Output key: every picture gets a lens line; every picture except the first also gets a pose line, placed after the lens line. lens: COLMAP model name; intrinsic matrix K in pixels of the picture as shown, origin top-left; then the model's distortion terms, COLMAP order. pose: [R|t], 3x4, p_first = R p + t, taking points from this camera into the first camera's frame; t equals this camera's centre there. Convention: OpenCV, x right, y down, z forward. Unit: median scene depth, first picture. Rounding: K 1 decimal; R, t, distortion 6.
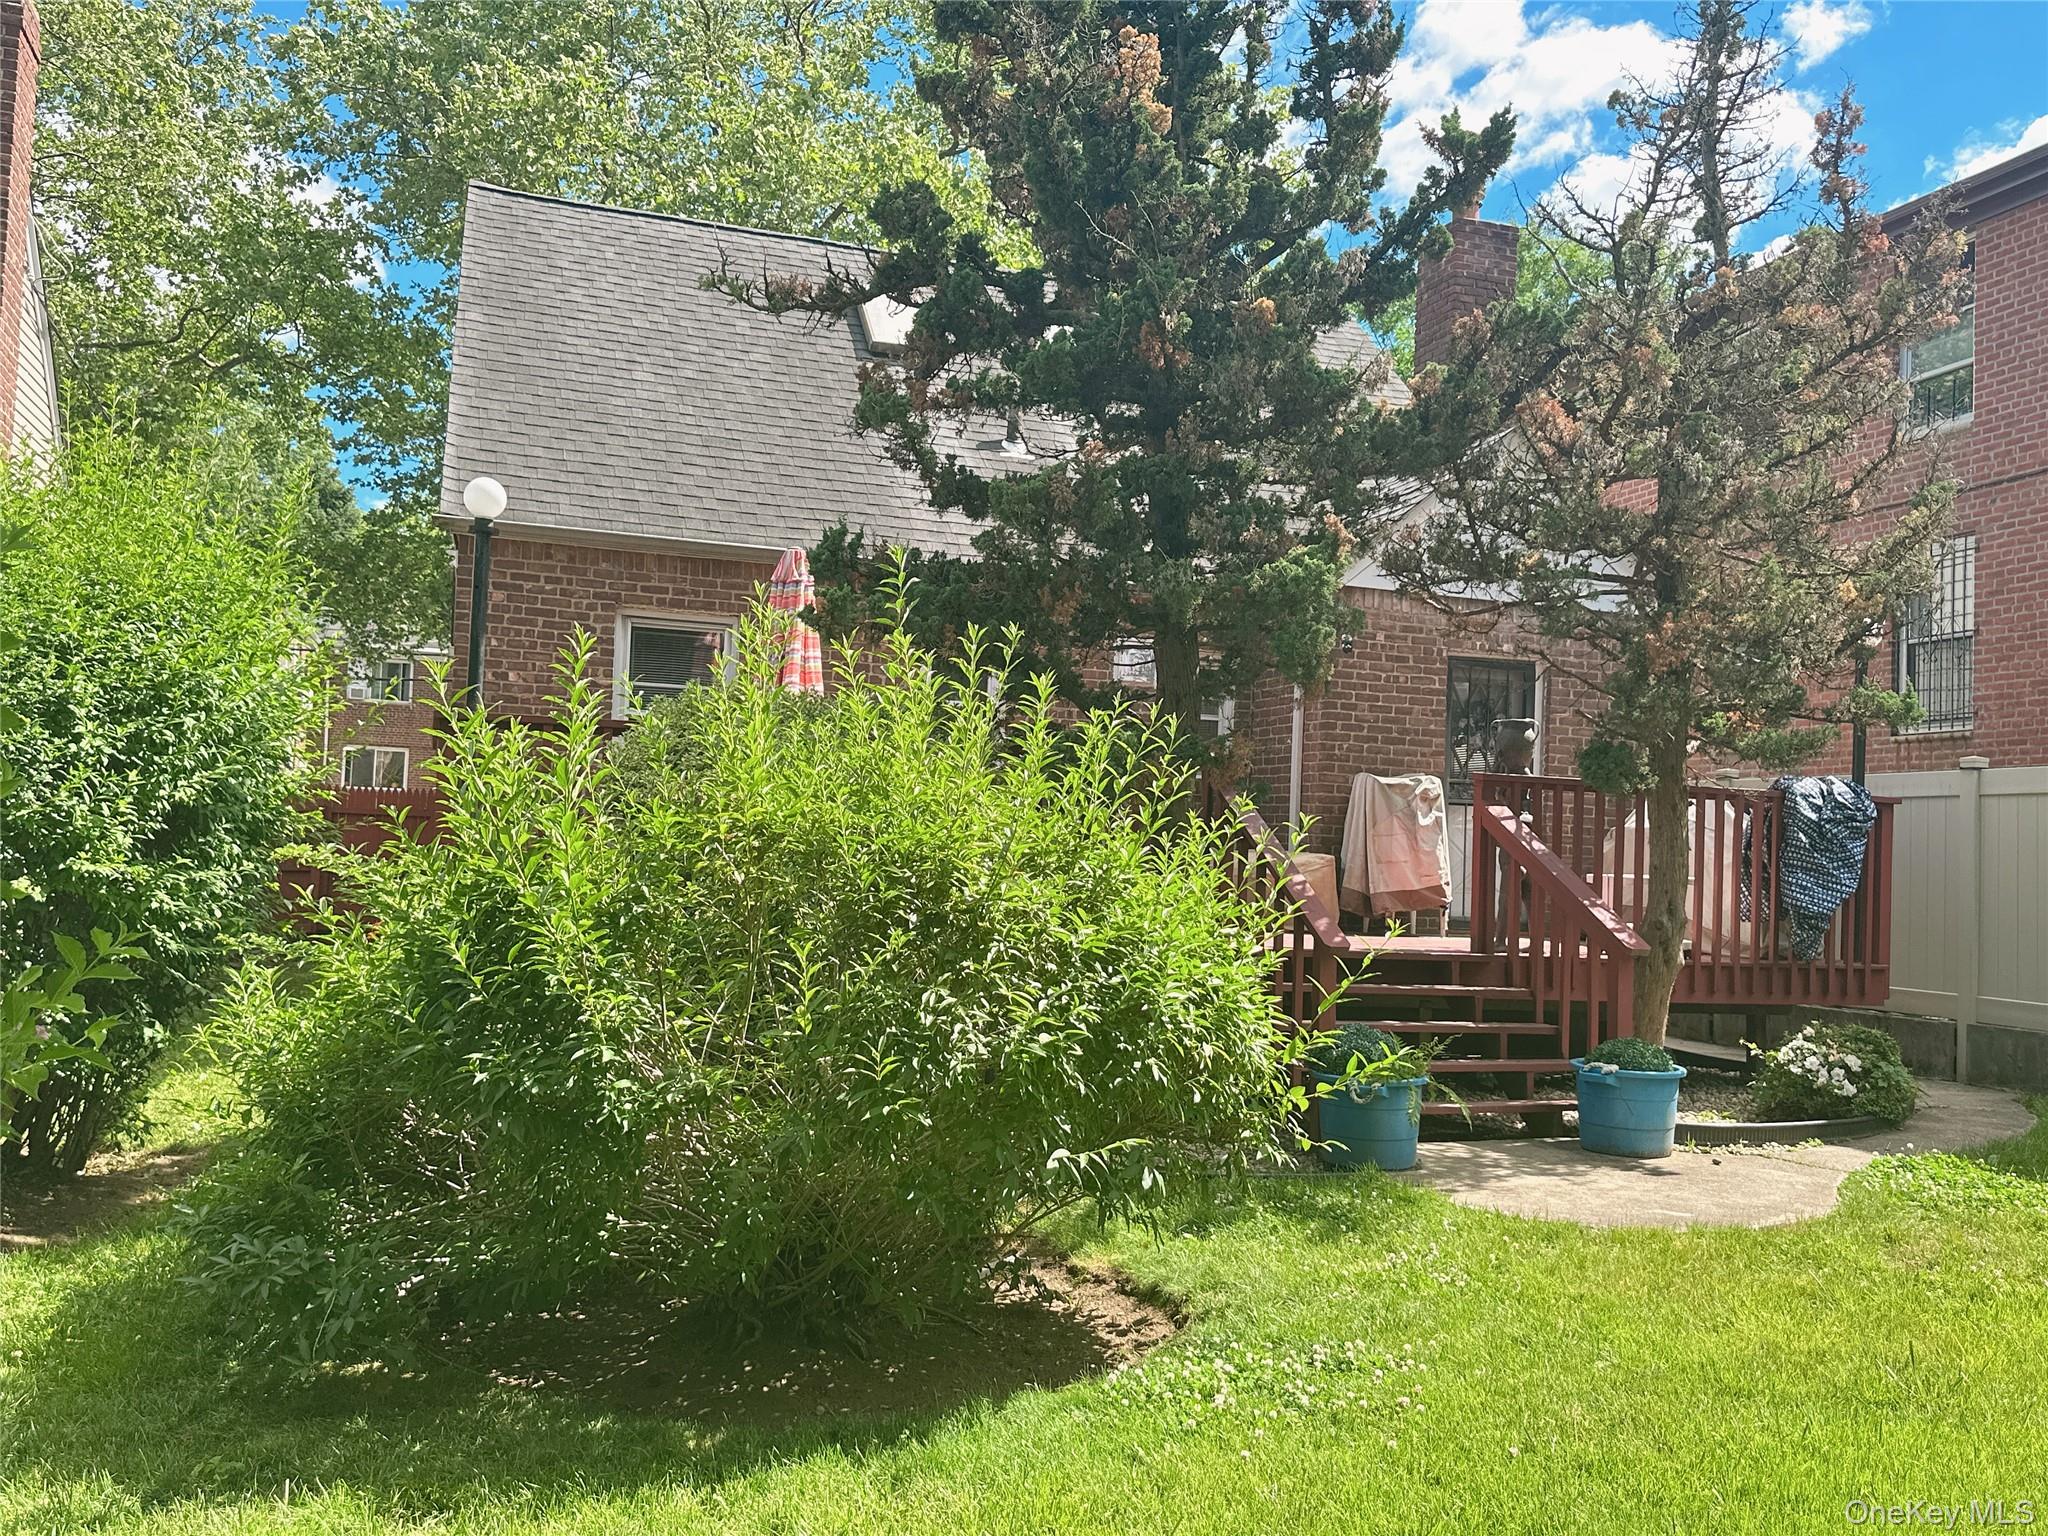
lens RADIAL K [[1708.7, 0, 1023.2], [0, 1708.7, 771.7], [0, 0, 1]] dist [0.083761, -0.015831]
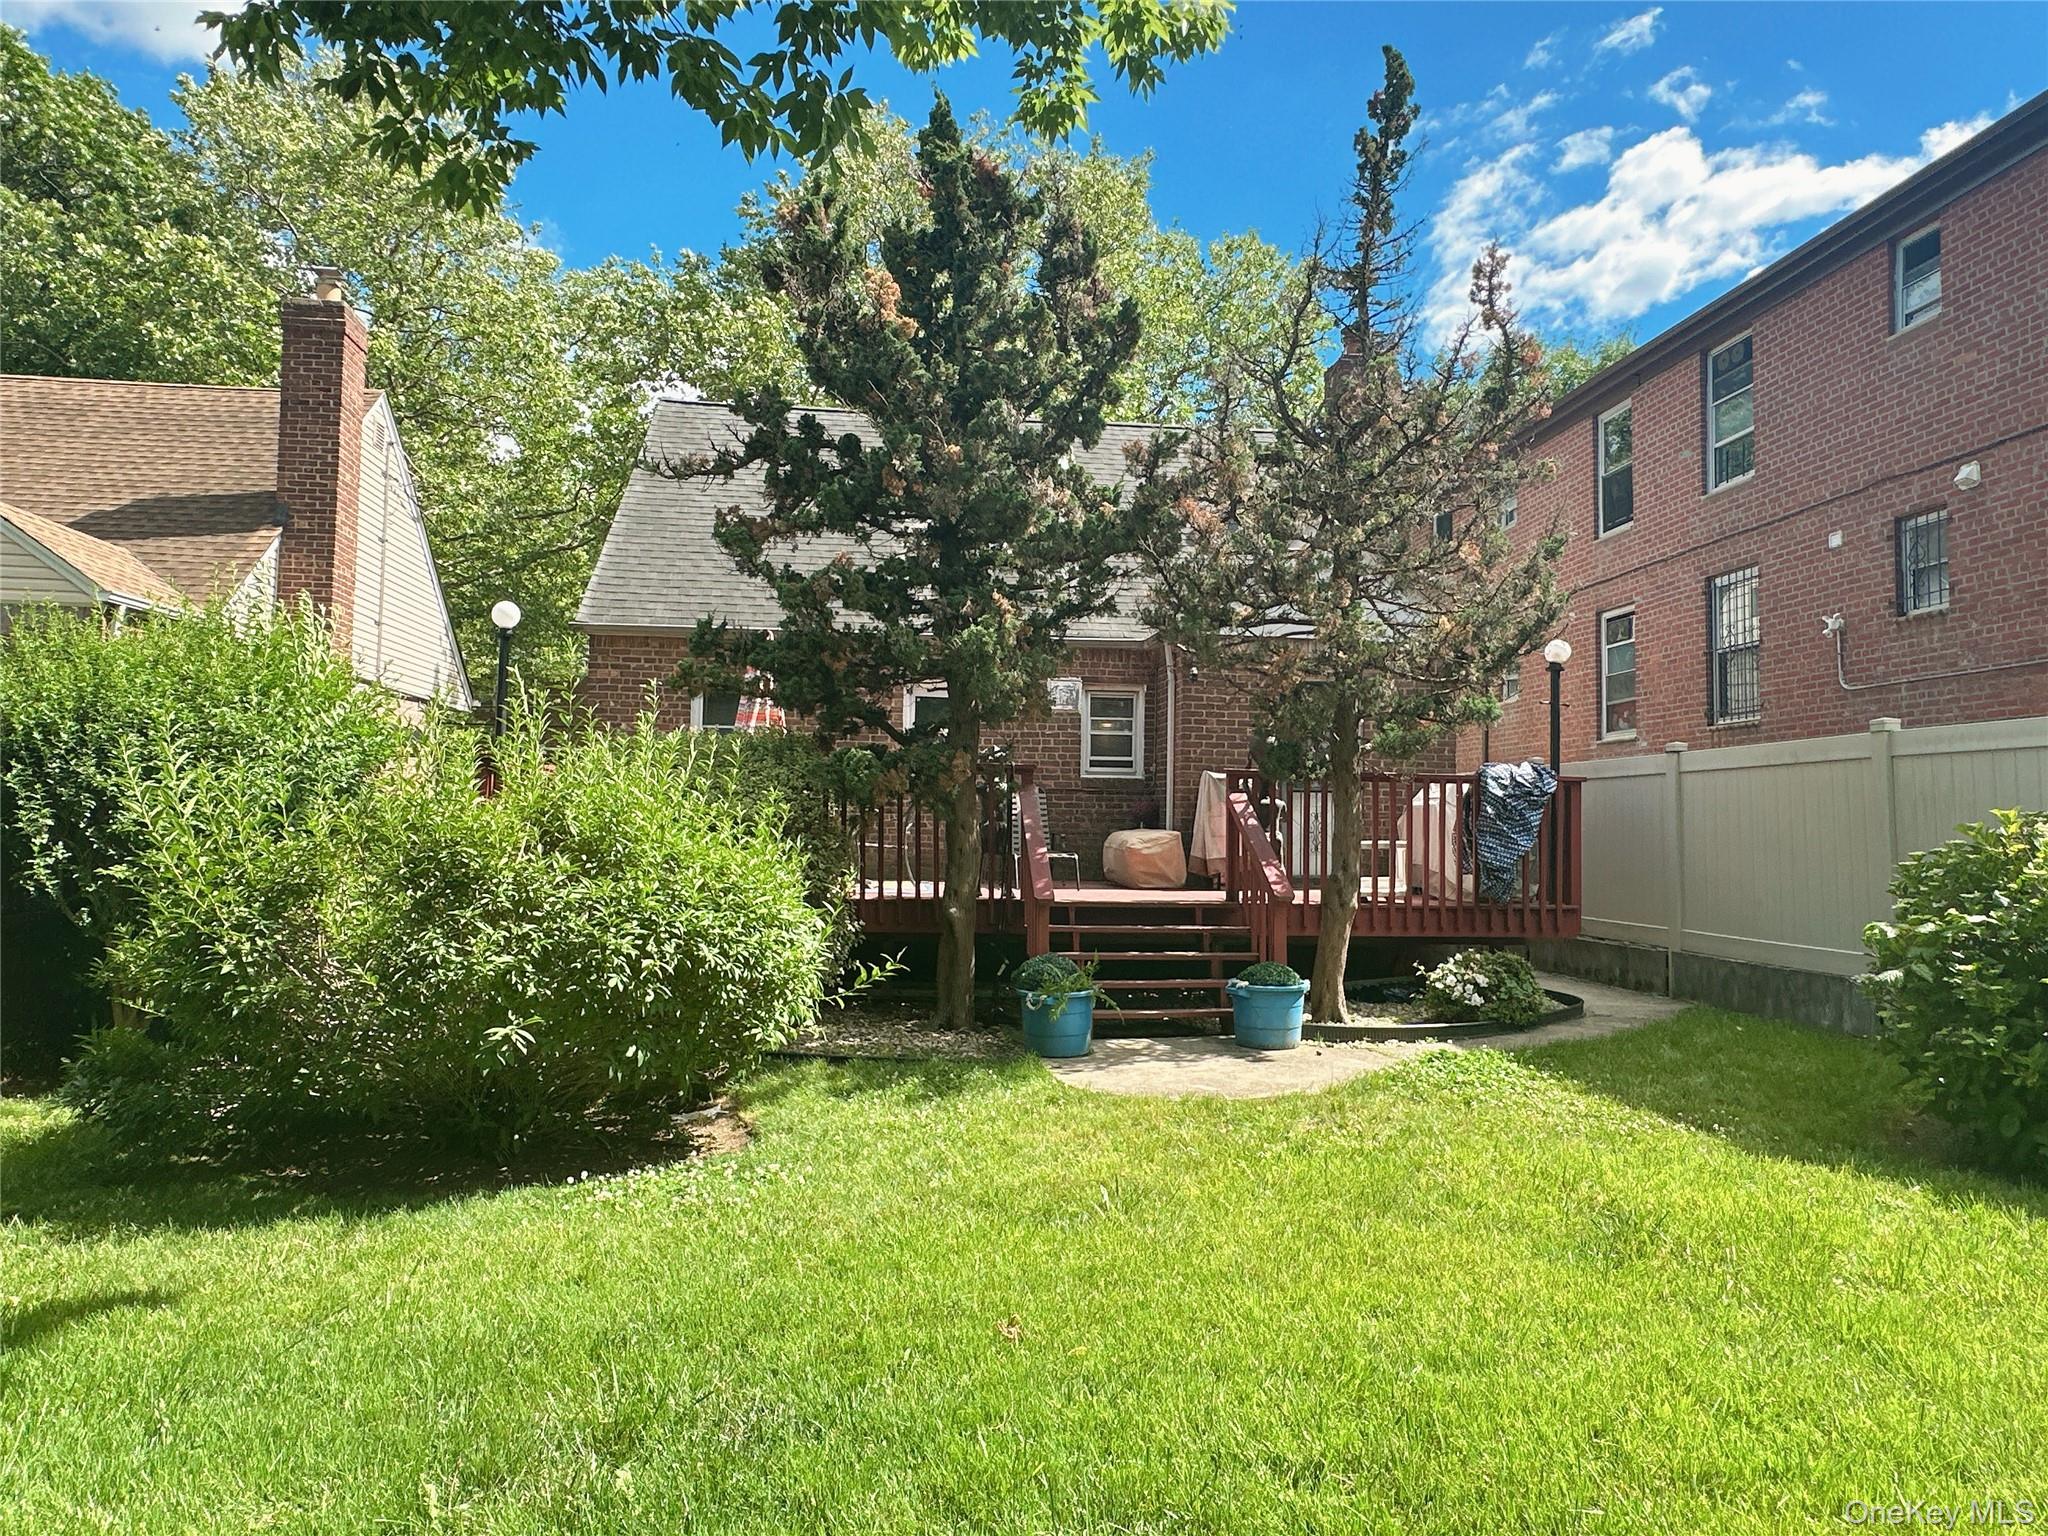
lens RADIAL K [[1258.1, 0, 1026.5], [0, 1258.1, 763.2], [0, 0, 1]] dist [0.008719, 0.002522]
pose [[0.976864, -0.034912, -0.210993, 0.338167], [0.032683, 0.999367, -0.014044, 0.005184], [0.211349, 0.006823, 0.977387, -0.003837]]
